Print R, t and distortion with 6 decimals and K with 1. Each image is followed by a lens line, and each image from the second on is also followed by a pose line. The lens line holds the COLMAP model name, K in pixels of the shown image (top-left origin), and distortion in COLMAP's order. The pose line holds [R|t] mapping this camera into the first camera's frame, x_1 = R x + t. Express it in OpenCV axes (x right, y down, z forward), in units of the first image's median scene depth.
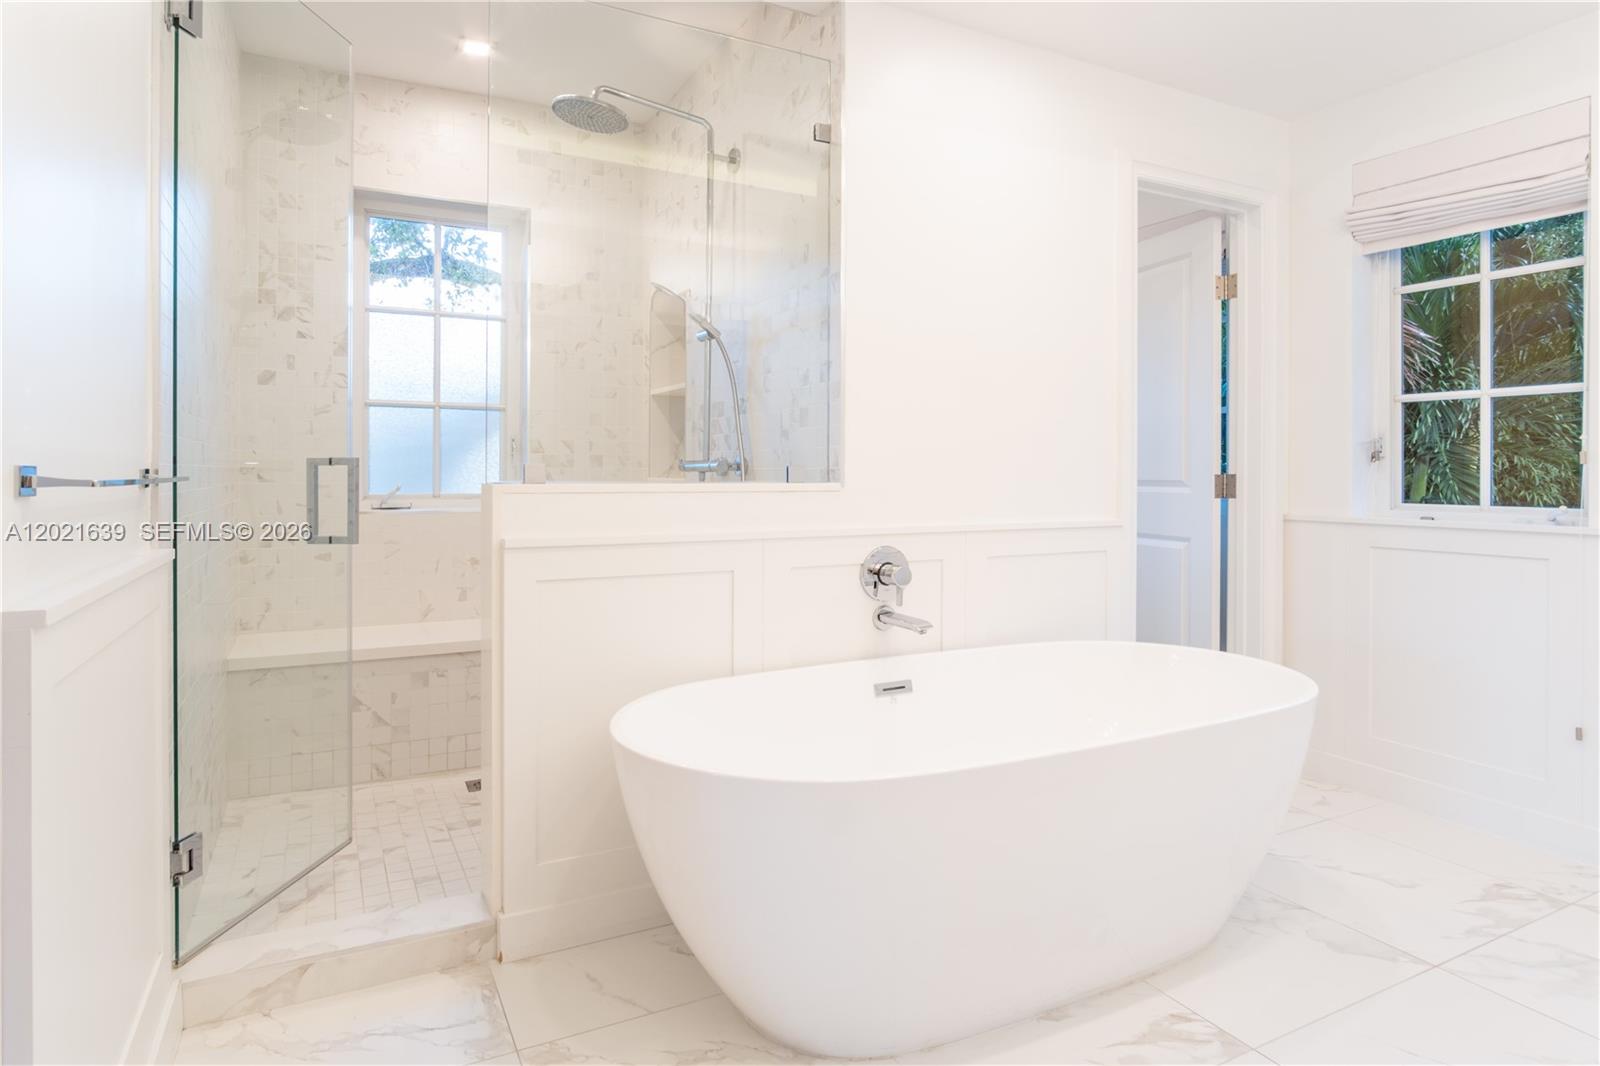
lens RADIAL K [[874.9, 0, 838.9], [0, 874.9, 475.9], [0, 0, 1]] dist [-0.011790, 0.002293]
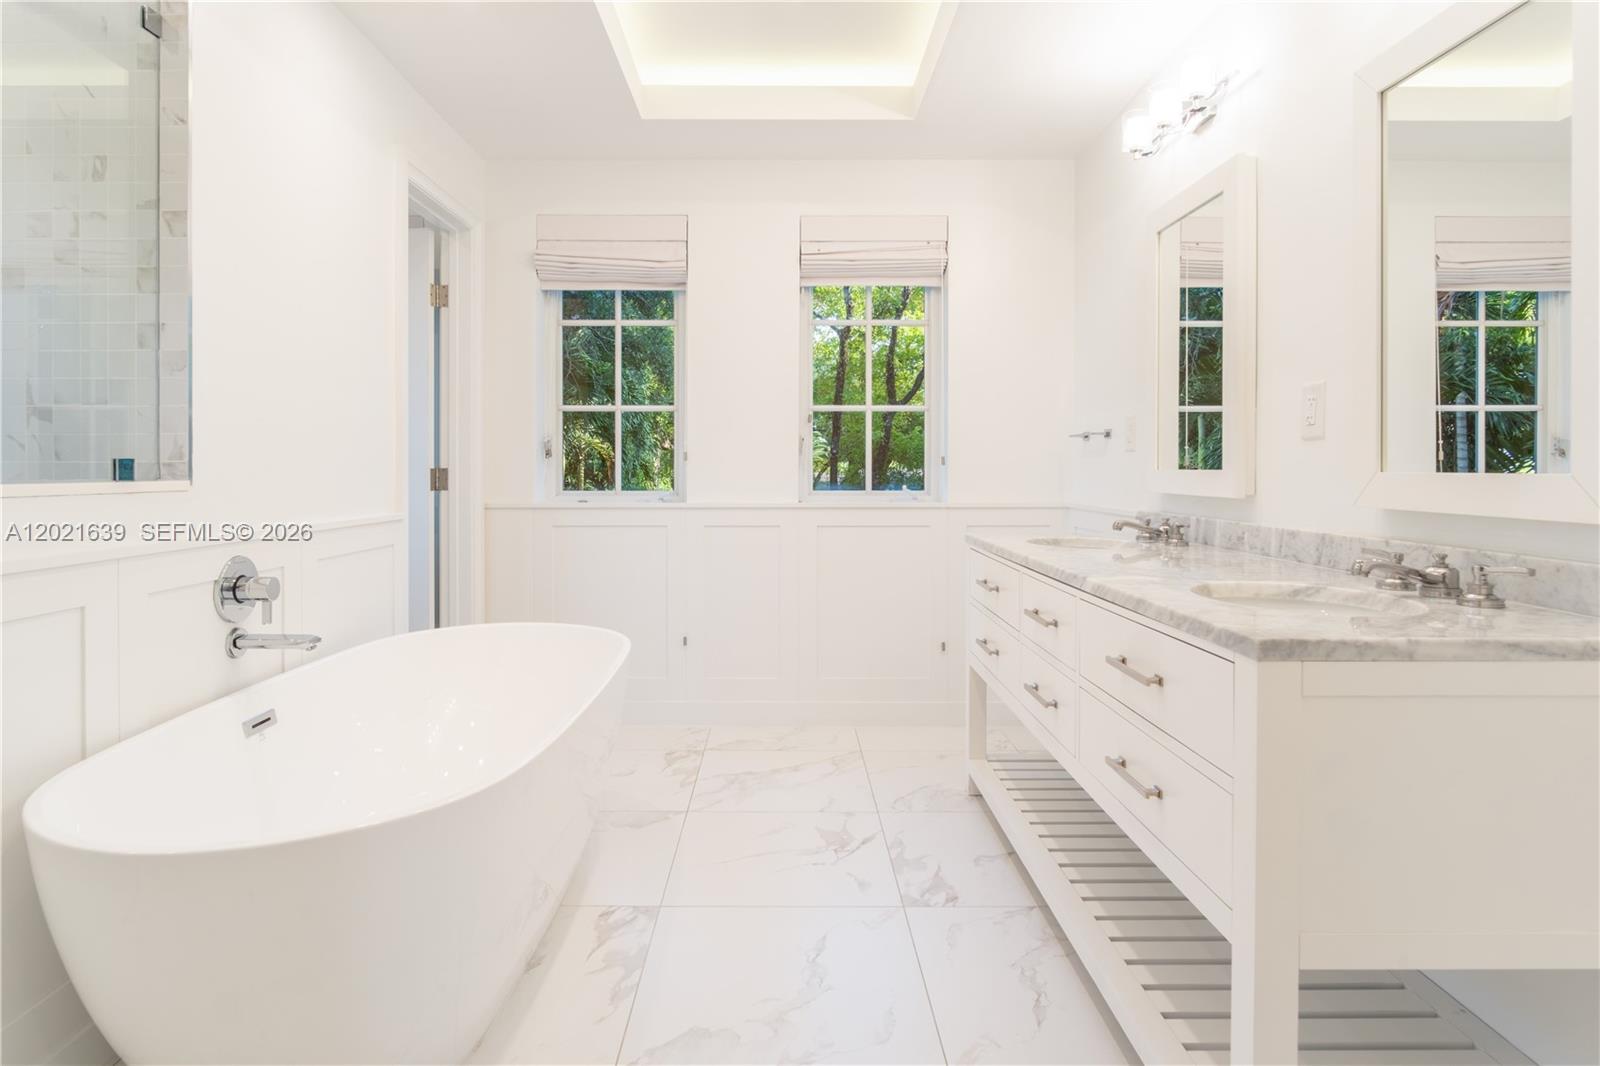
lens RADIAL K [[874.9, 0, 772.8], [0, 874.9, 473.5], [0, 0, 1]] dist [-0.011790, 0.002293]
pose [[0.475830, -0.008786, 0.879494, -0.355064], [0.006182, 0.999959, 0.006644, -0.000203], [-0.879516, 0.002276, 0.475864, 0.133913]]
